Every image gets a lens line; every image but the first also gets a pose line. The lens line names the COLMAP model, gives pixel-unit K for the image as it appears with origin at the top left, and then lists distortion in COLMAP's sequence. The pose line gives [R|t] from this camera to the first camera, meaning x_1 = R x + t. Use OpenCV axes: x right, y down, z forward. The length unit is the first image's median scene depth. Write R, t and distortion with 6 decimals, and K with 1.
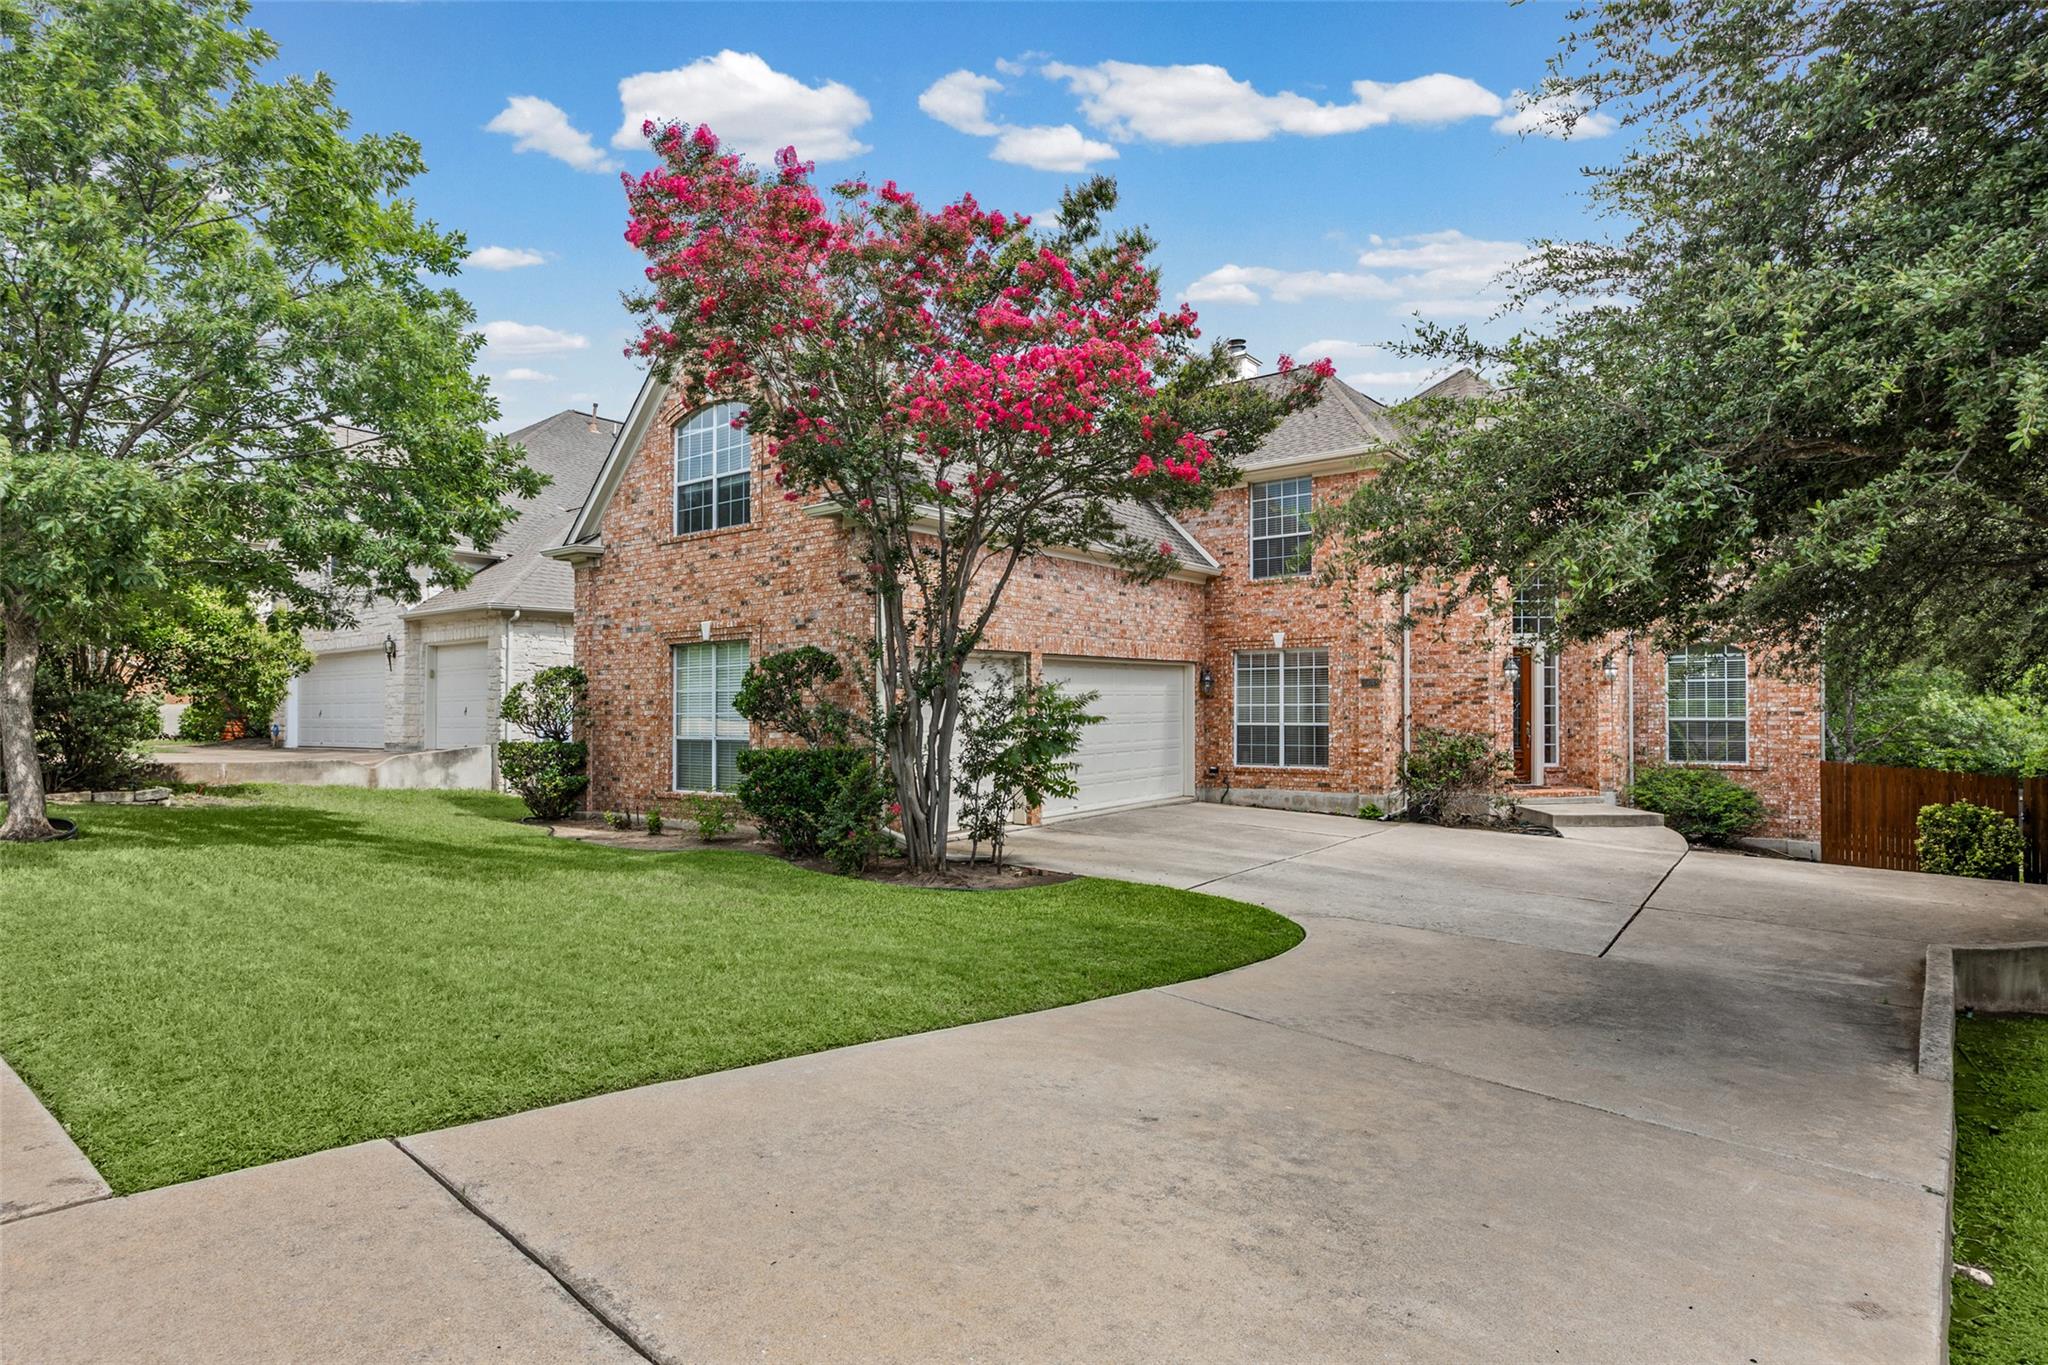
lens RADIAL K [[1093.0, 0, 1028.1], [0, 1093.0, 668.6], [0, 0, 1]] dist [-0.000584, -0.000027]
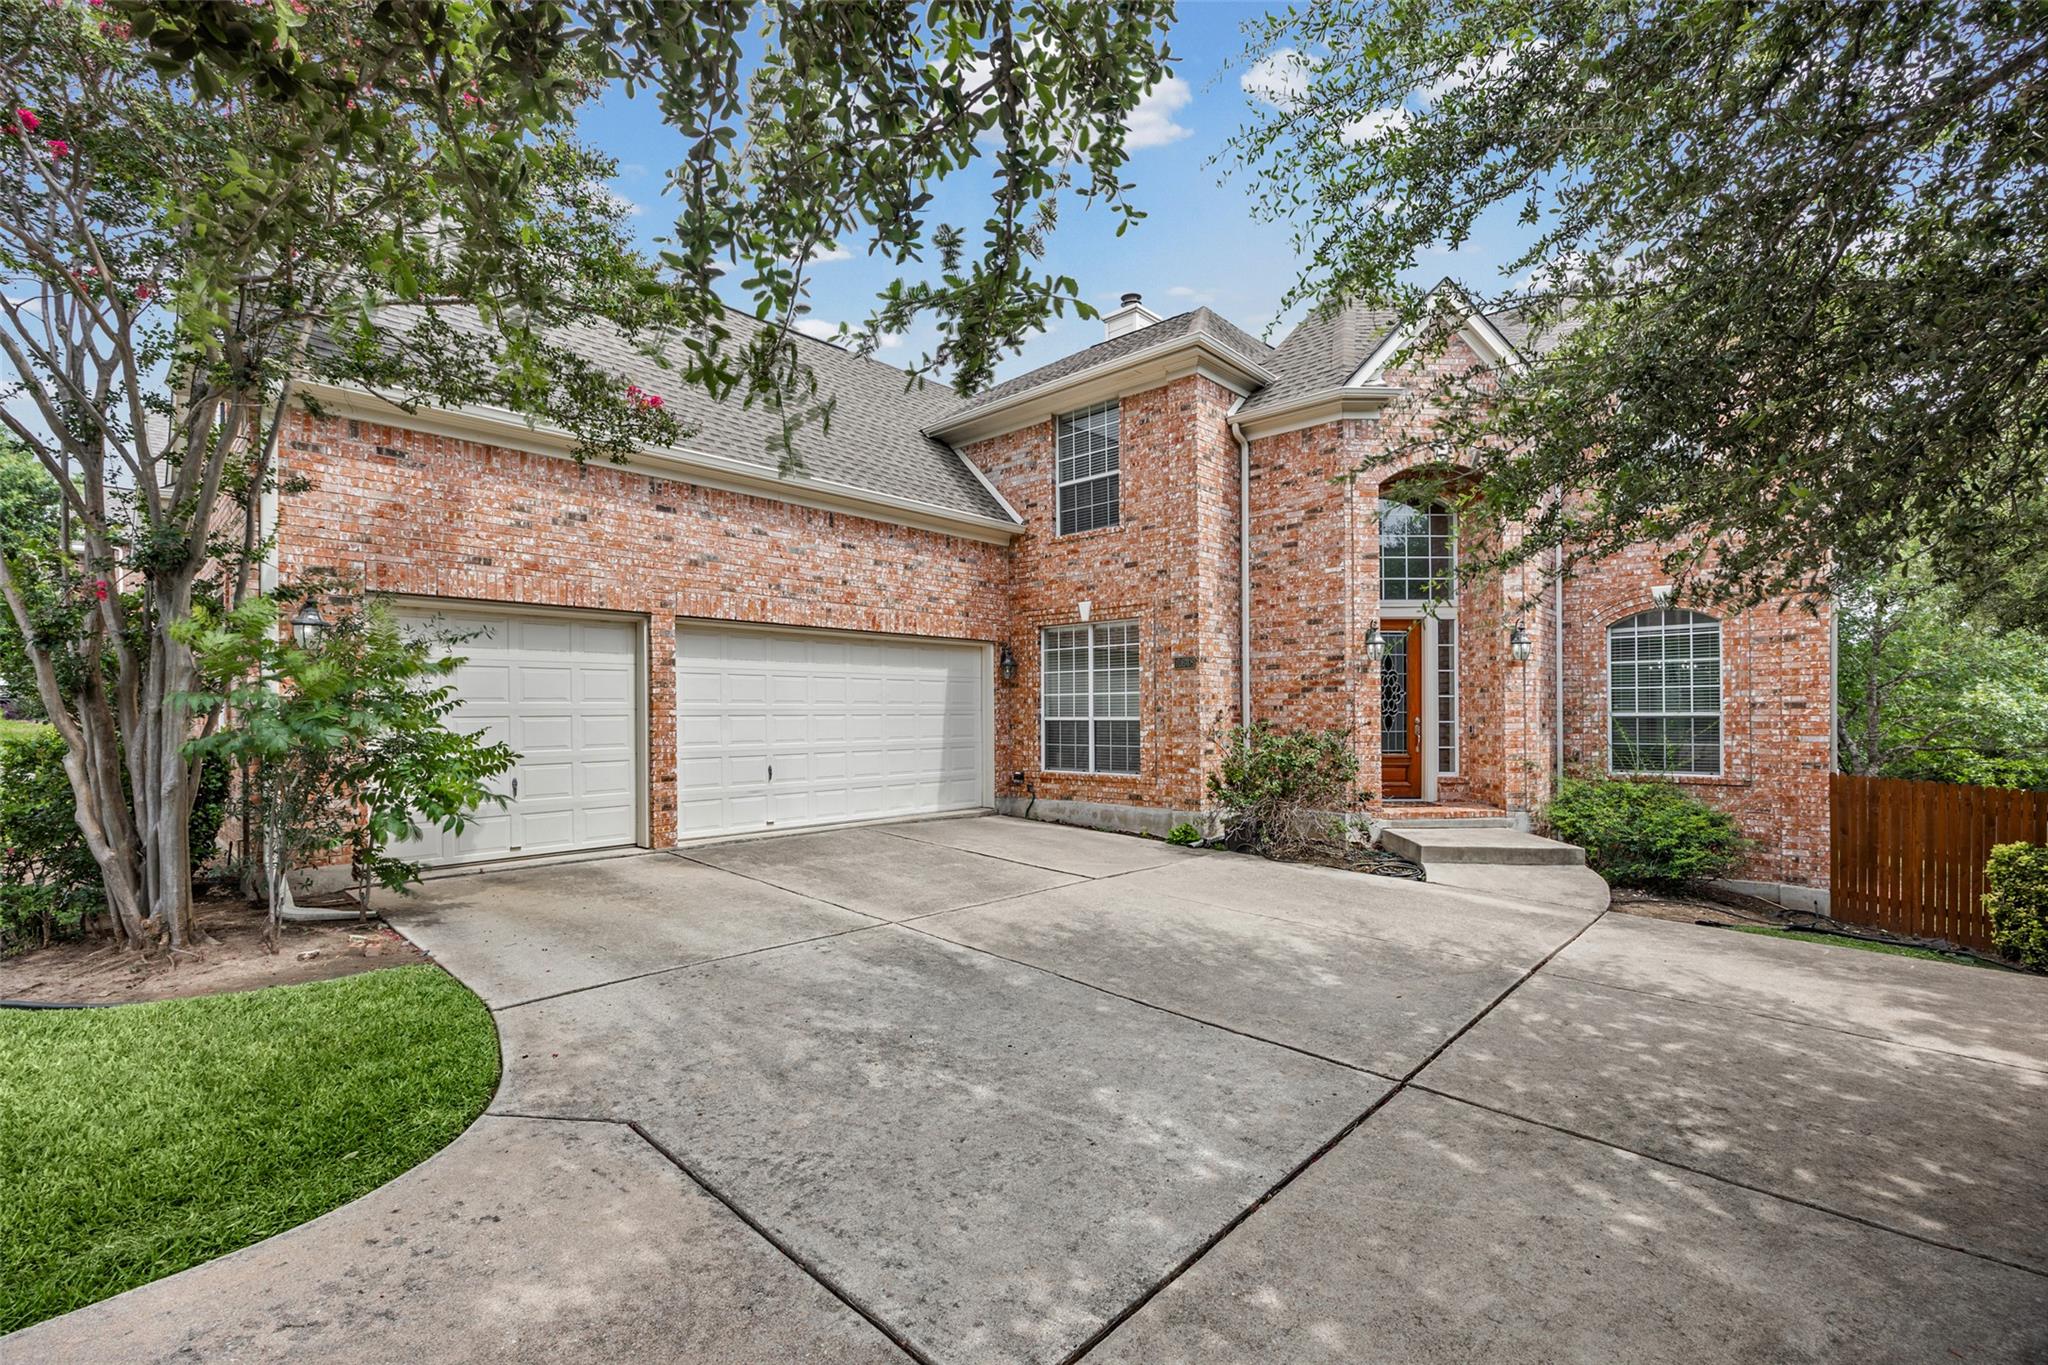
lens RADIAL K [[920.3, 0, 1017.2], [0, 920.3, 683.3], [0, 0, 1]] dist [-0.013767, 0.000272]
pose [[0.994051, 0.001337, -0.108905, 0.260156], [-0.001637, 0.999995, -0.002668, 0.028222], [0.108901, 0.002830, 0.994049, 0.348951]]
